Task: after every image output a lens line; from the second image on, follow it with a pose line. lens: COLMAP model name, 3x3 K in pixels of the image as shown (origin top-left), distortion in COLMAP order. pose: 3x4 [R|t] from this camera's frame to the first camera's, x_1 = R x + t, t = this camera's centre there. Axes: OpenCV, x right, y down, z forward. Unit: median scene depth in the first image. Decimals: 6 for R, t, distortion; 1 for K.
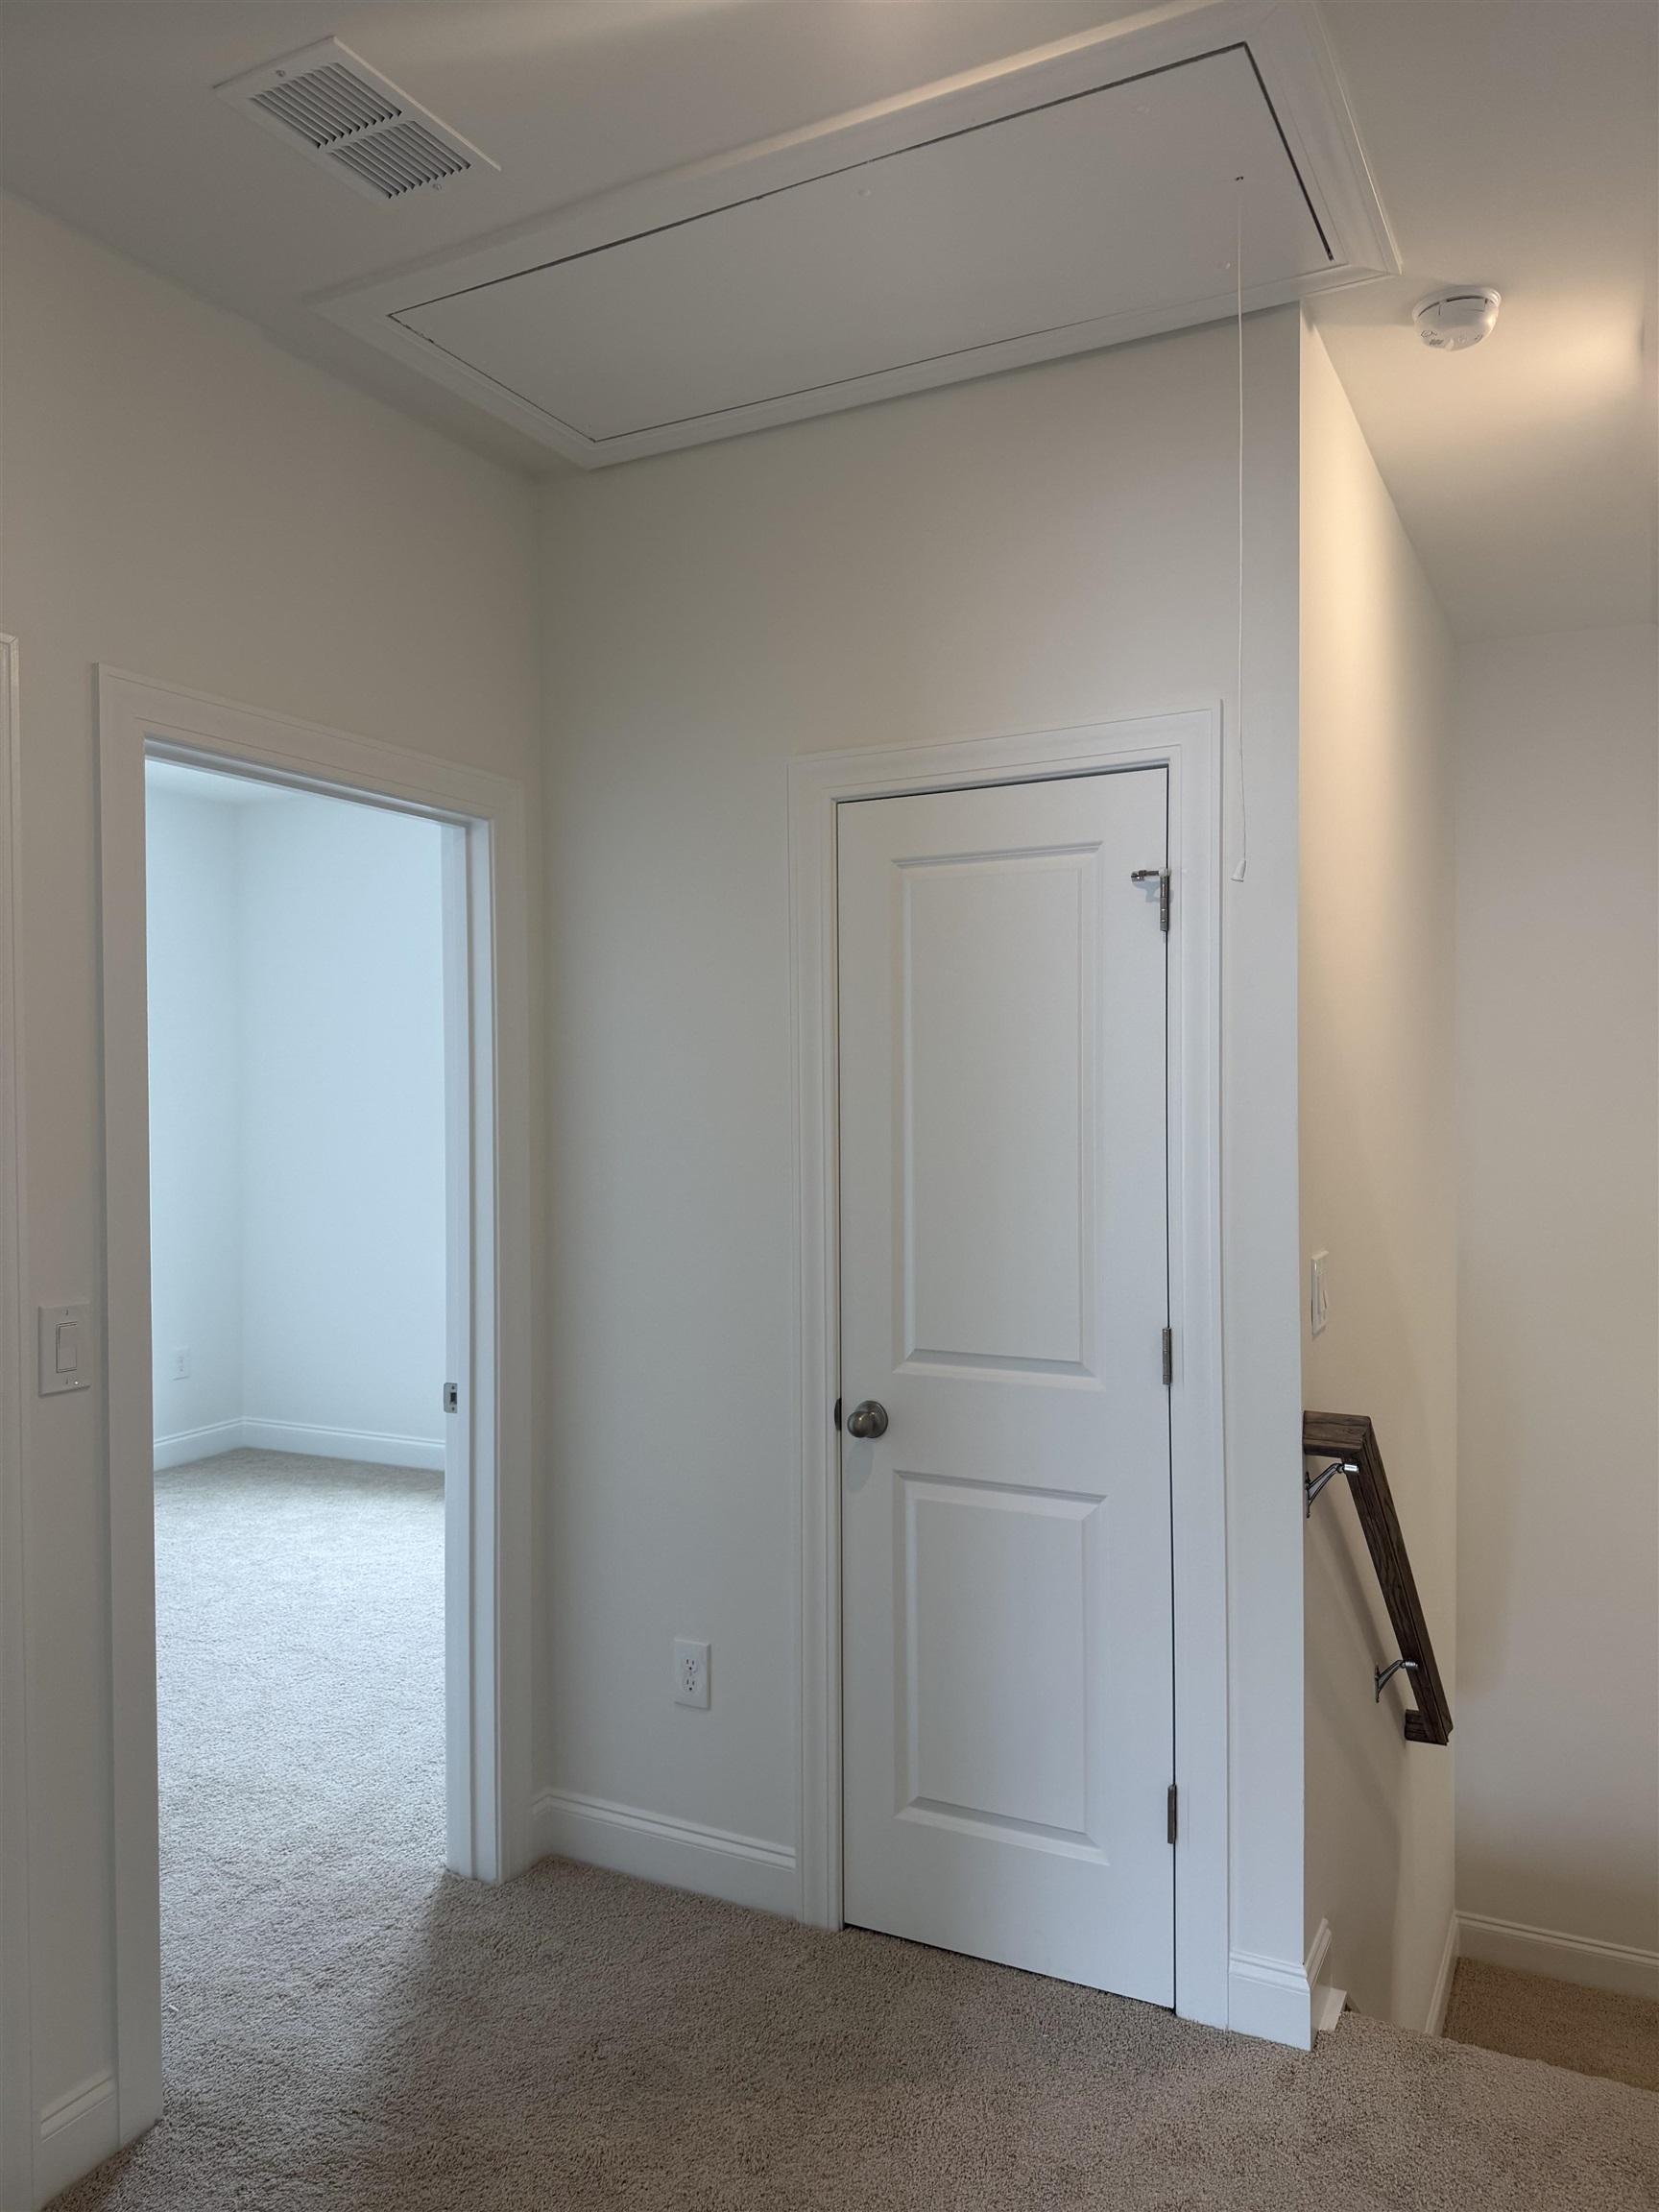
lens RADIAL K [[1548.1, 0, 831.5], [0, 1548.1, 1100.9], [0, 0, 1]] dist [0.010866, 0.001919]
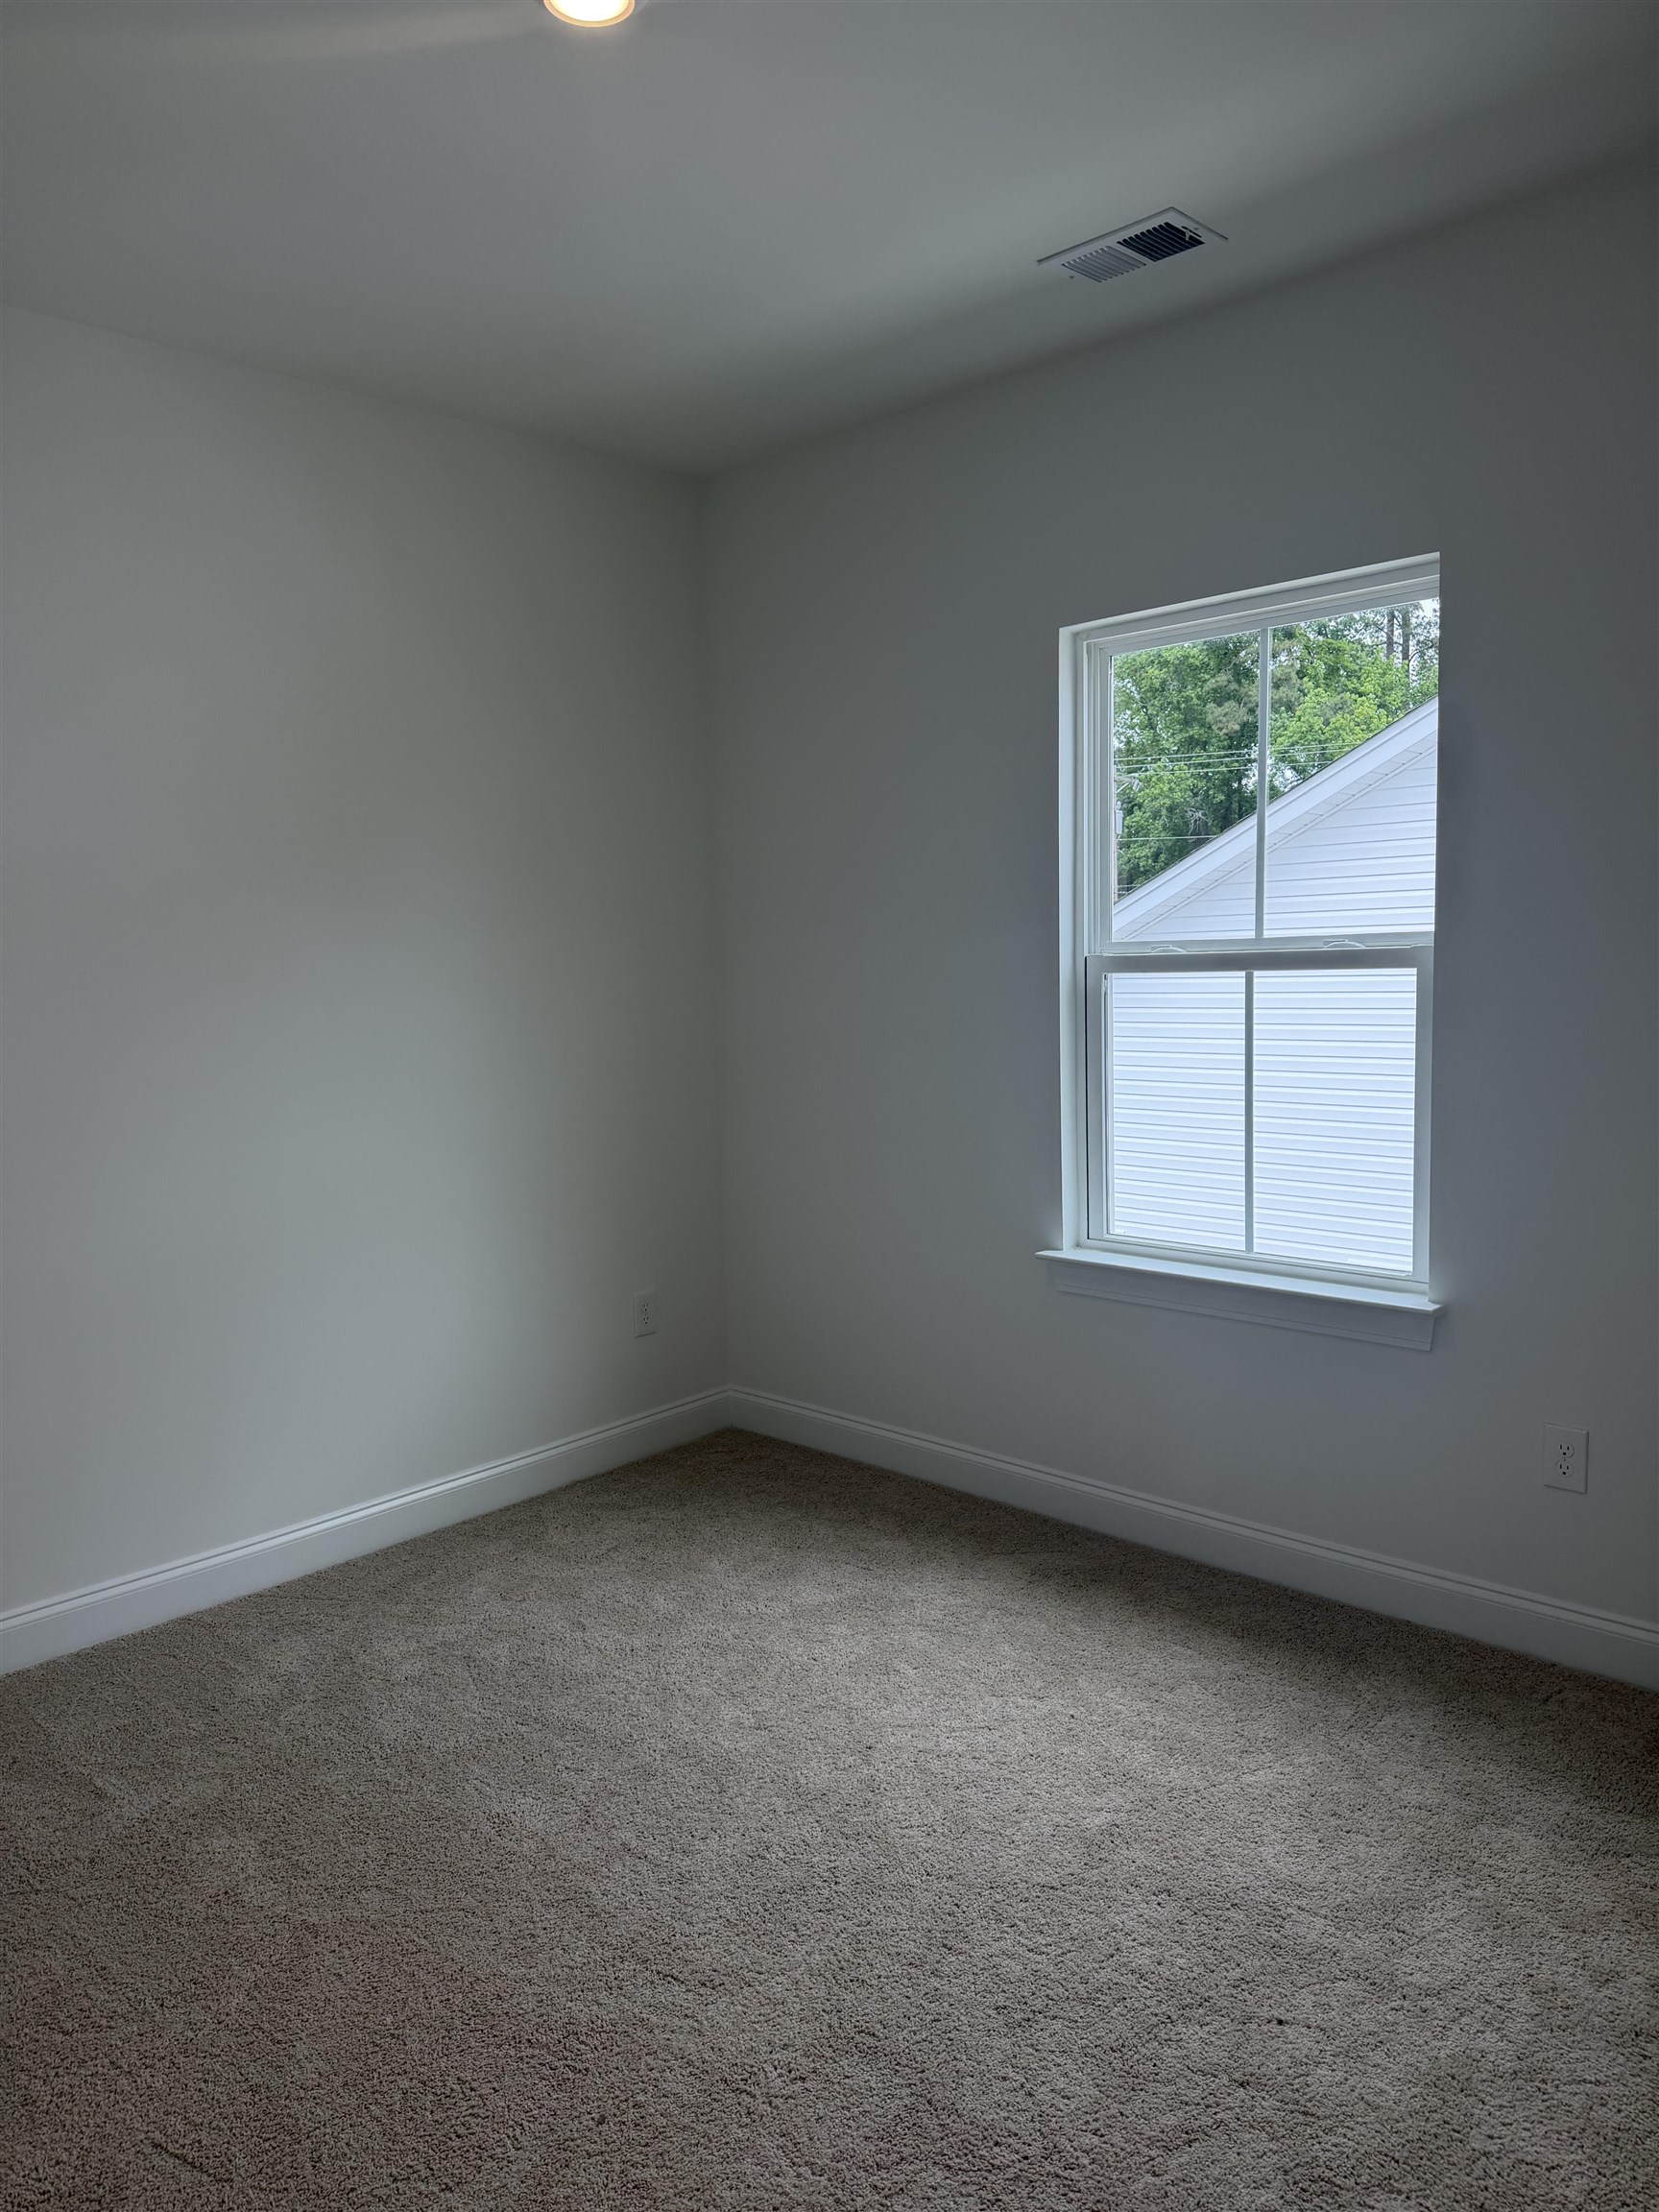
lens RADIAL K [[1548.1, 0, 830.8], [0, 1548.1, 1106.4], [0, 0, 1]] dist [0.010866, 0.001919]
pose [[0.960013, 0.018024, -0.279373, -0.173984], [0.008016, 0.995747, 0.091785, 0.015284], [0.279839, -0.090354, 0.955786, 0.435467]]
